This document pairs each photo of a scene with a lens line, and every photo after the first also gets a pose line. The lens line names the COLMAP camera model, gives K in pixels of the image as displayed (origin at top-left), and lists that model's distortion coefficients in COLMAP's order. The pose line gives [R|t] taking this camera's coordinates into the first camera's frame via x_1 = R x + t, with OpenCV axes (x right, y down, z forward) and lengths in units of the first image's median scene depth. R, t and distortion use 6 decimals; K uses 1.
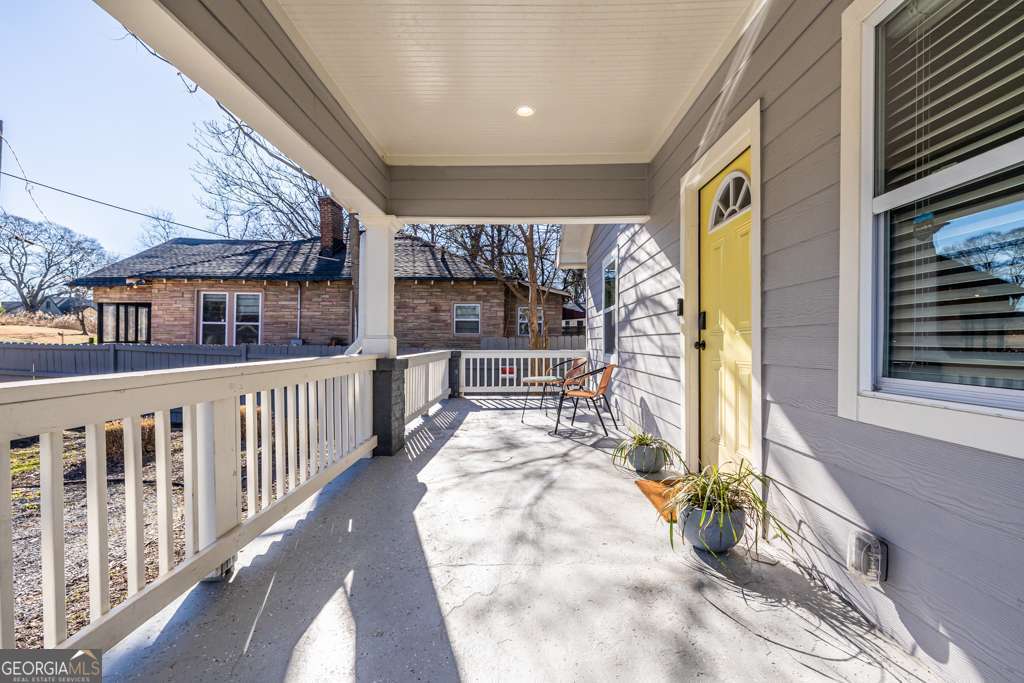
lens RADIAL K [[443.2, 0, 526.5], [0, 443.2, 332.7], [0, 0, 1]] dist [0.003122, 0.000377]
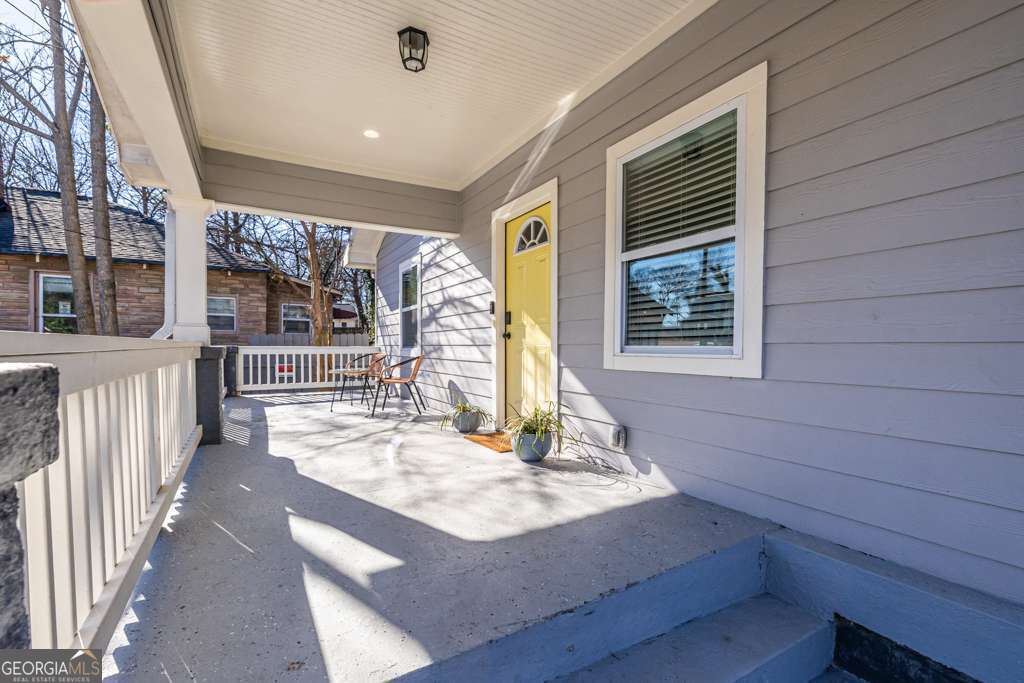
lens RADIAL K [[453.1, 0, 495.8], [0, 453.1, 330.8], [0, 0, 1]] dist [0.002234, 0.000324]
pose [[0.884444, 0.024018, 0.466028, -0.284705], [-0.018152, 0.999689, -0.017071, 0.036375], [-0.466294, 0.006639, 0.884605, -0.225297]]
